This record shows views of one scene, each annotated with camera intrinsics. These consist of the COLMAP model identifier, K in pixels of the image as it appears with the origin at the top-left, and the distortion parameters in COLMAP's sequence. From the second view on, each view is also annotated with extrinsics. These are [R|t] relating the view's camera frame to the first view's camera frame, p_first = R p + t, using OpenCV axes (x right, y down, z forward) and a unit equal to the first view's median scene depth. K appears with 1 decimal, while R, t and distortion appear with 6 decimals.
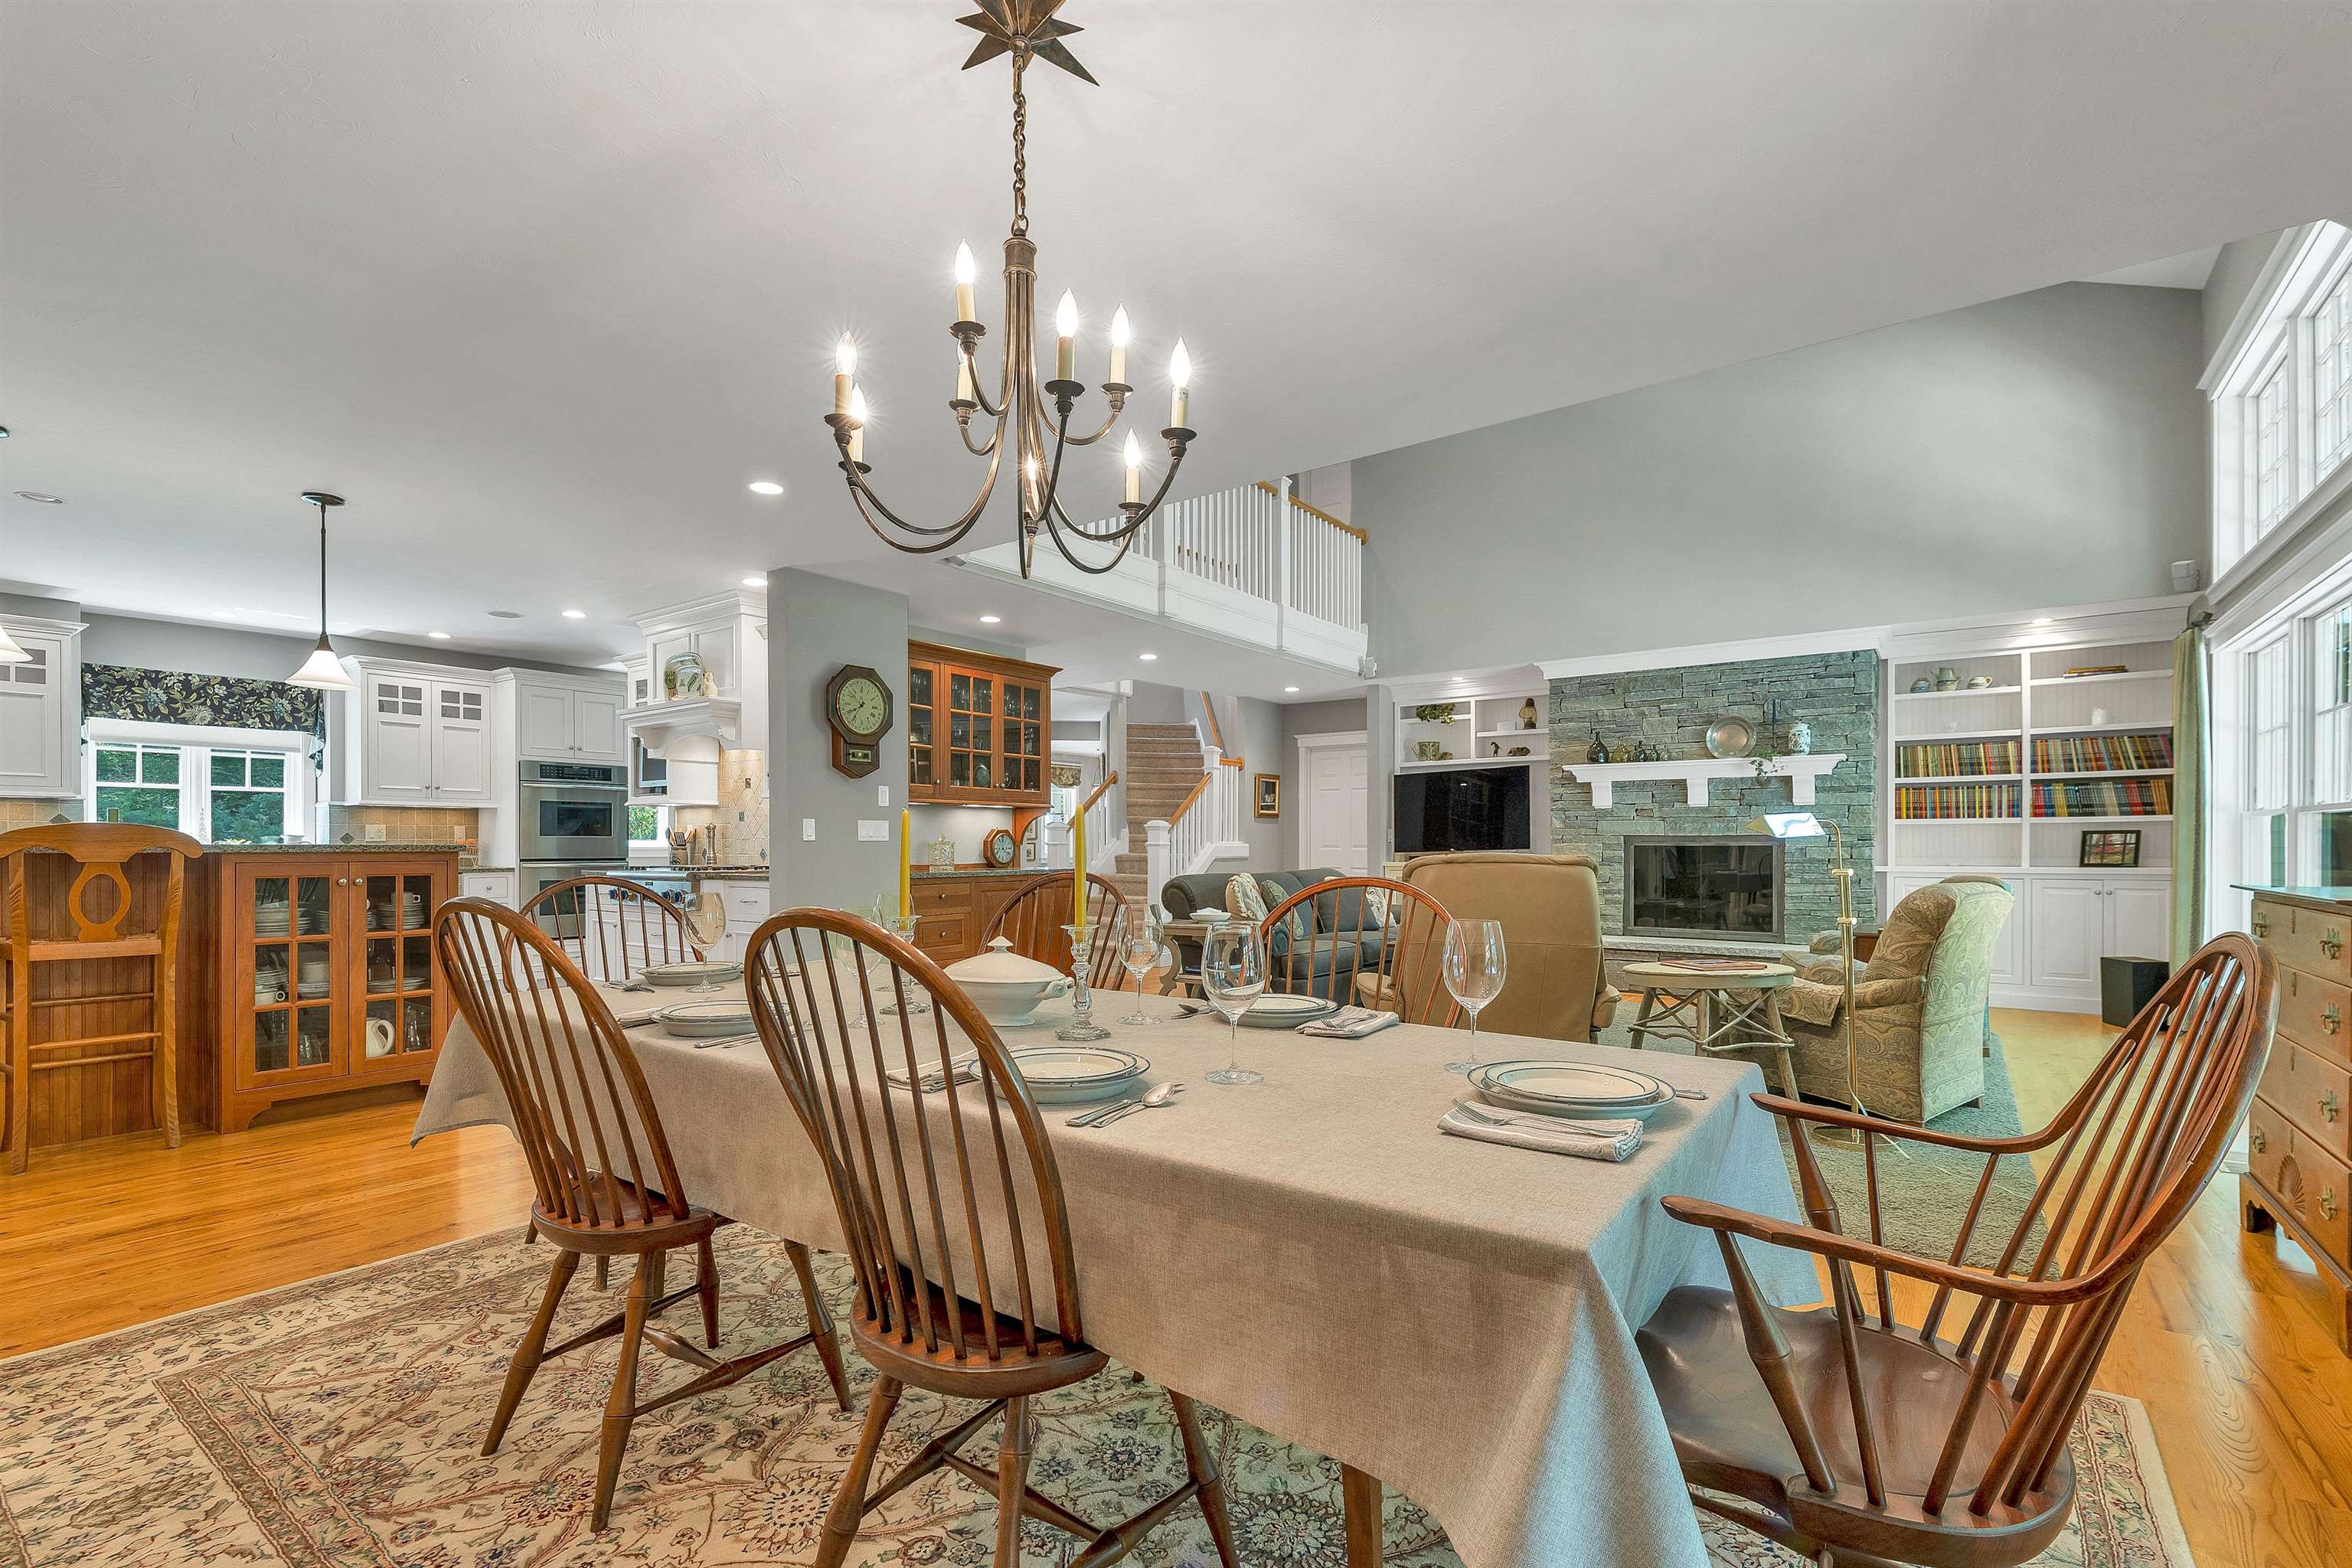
lens RADIAL K [[1047.9, 0, 1157.6], [0, 1047.9, 842.9], [0, 0, 1]] dist [0.002099, 0.000064]
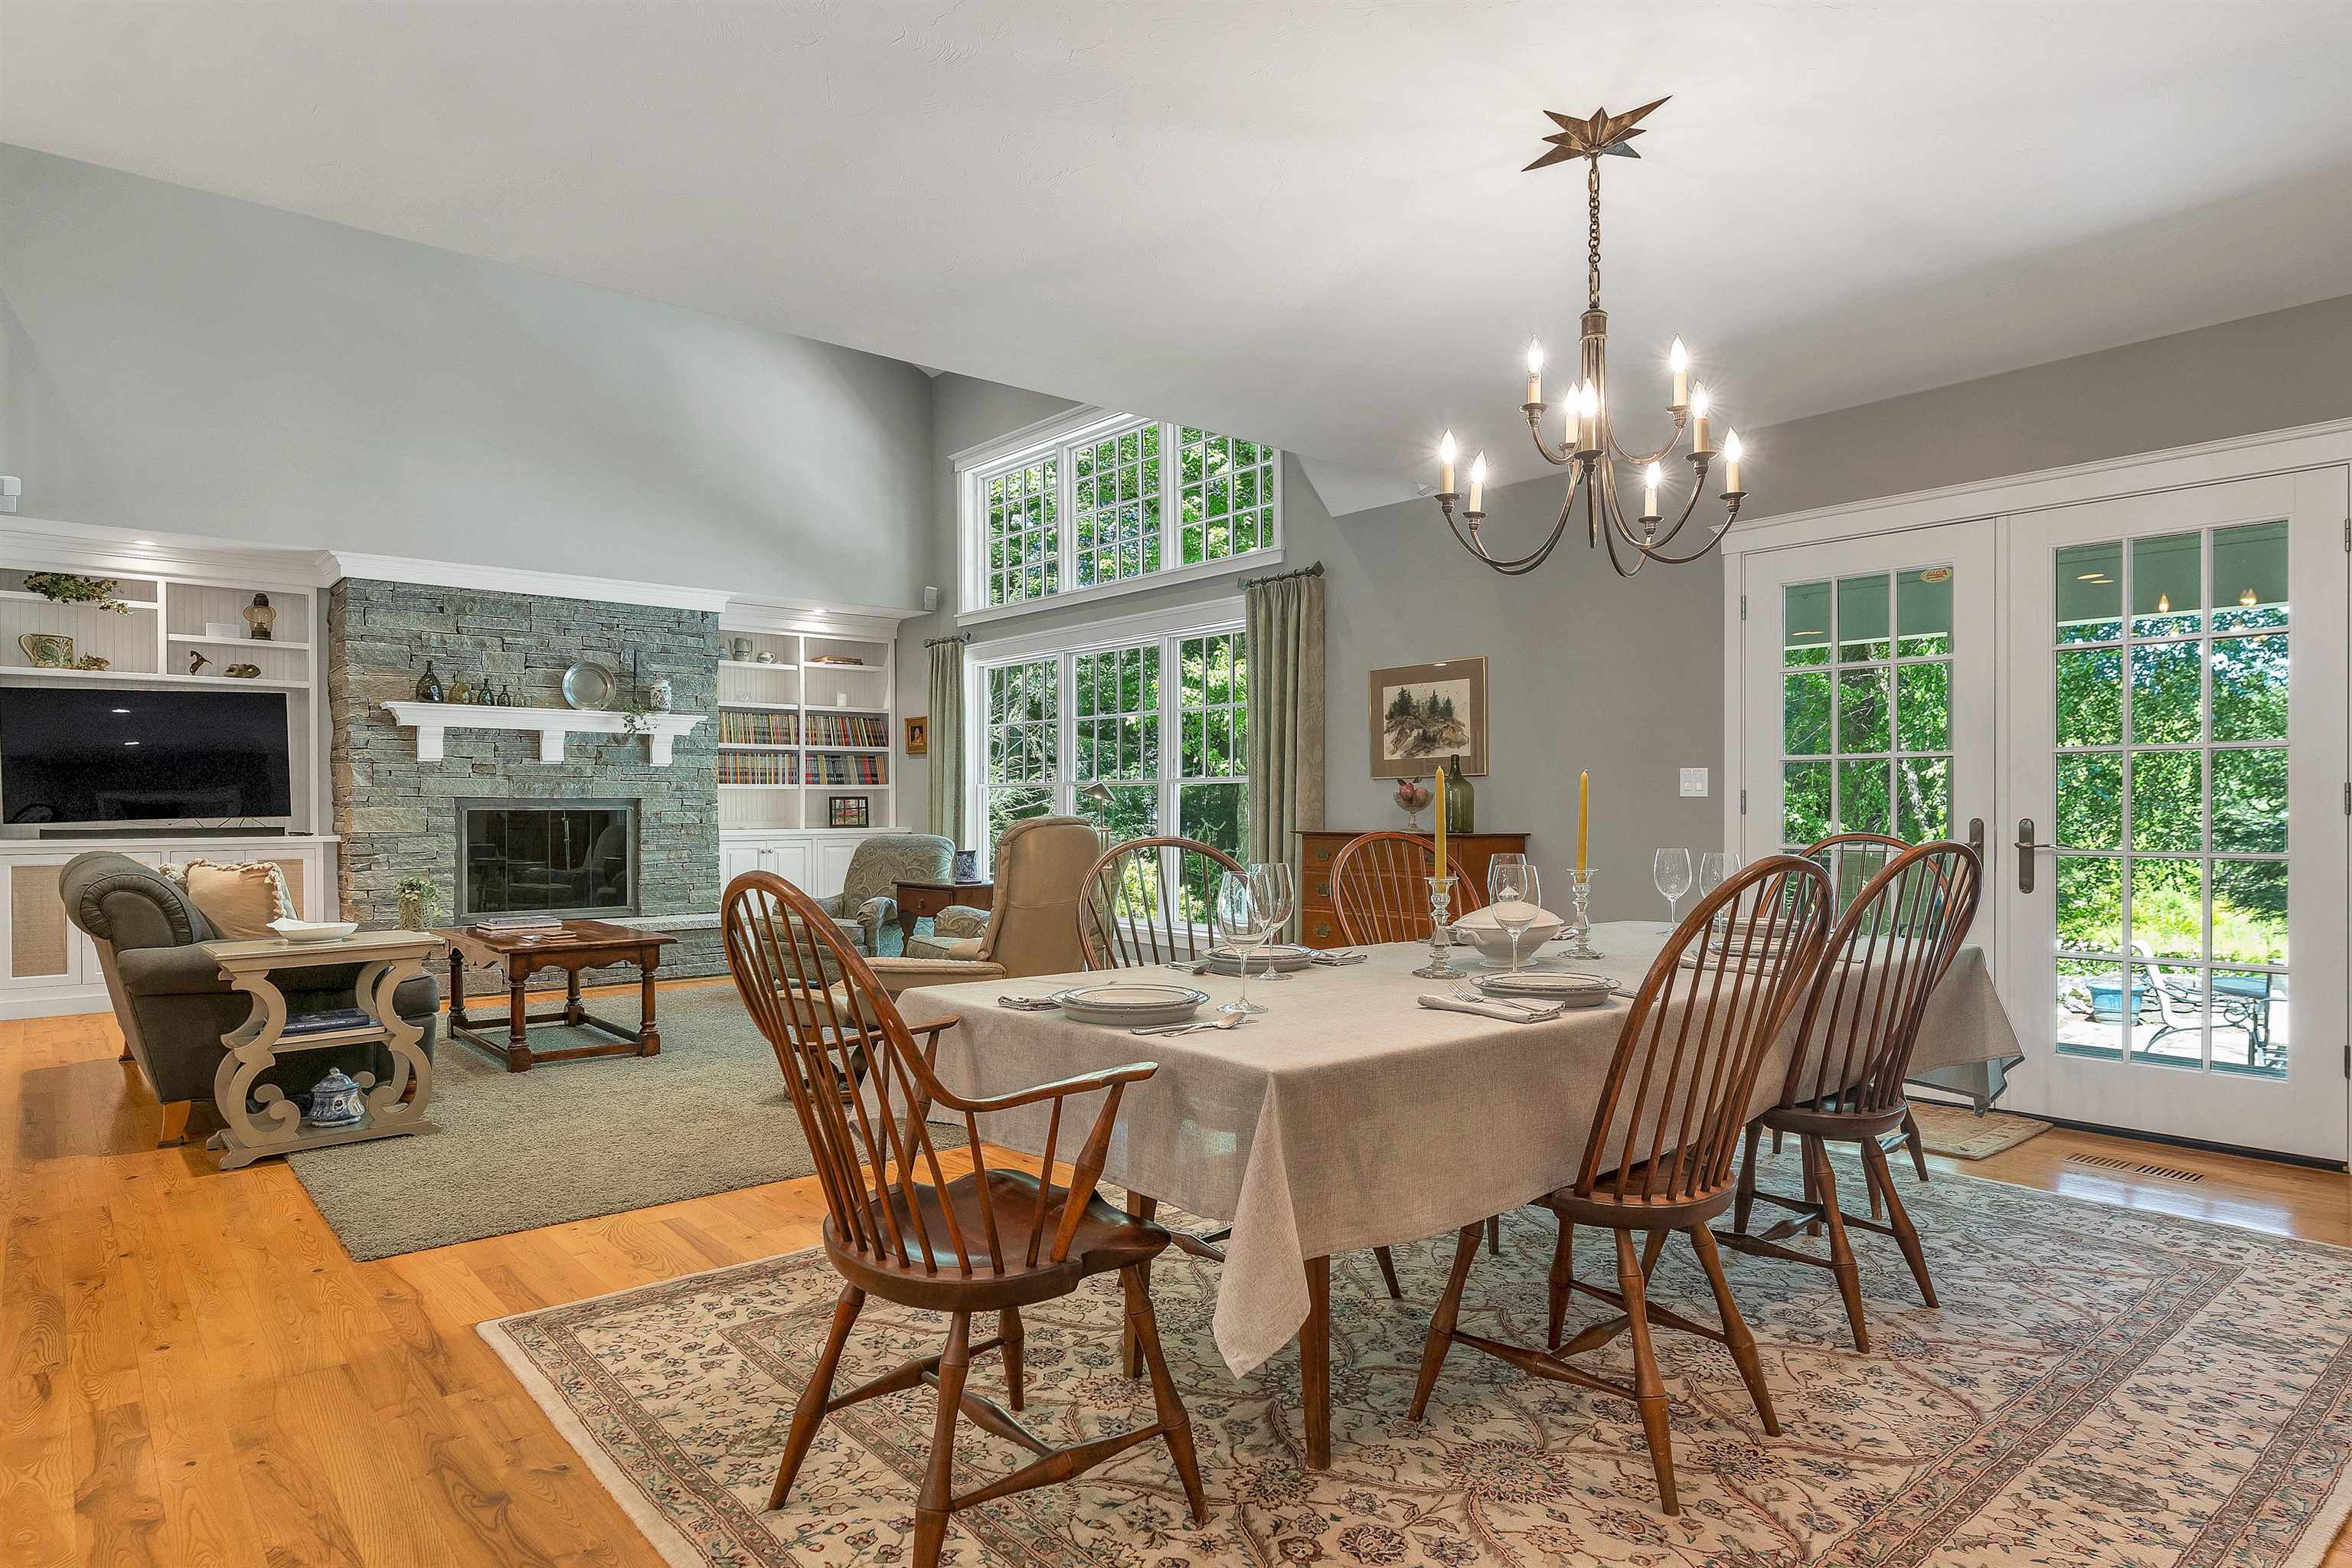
lens RADIAL K [[1341.8, 0, 1178.0], [0, 1341.8, 793.9], [0, 0, 1]] dist [0.002846, -0.001656]
pose [[0.217528, 0.010719, 0.975995, -0.445690], [0.001159, 0.999936, -0.011240, 0.002176], [-0.976053, 0.003577, 0.217501, 0.285785]]
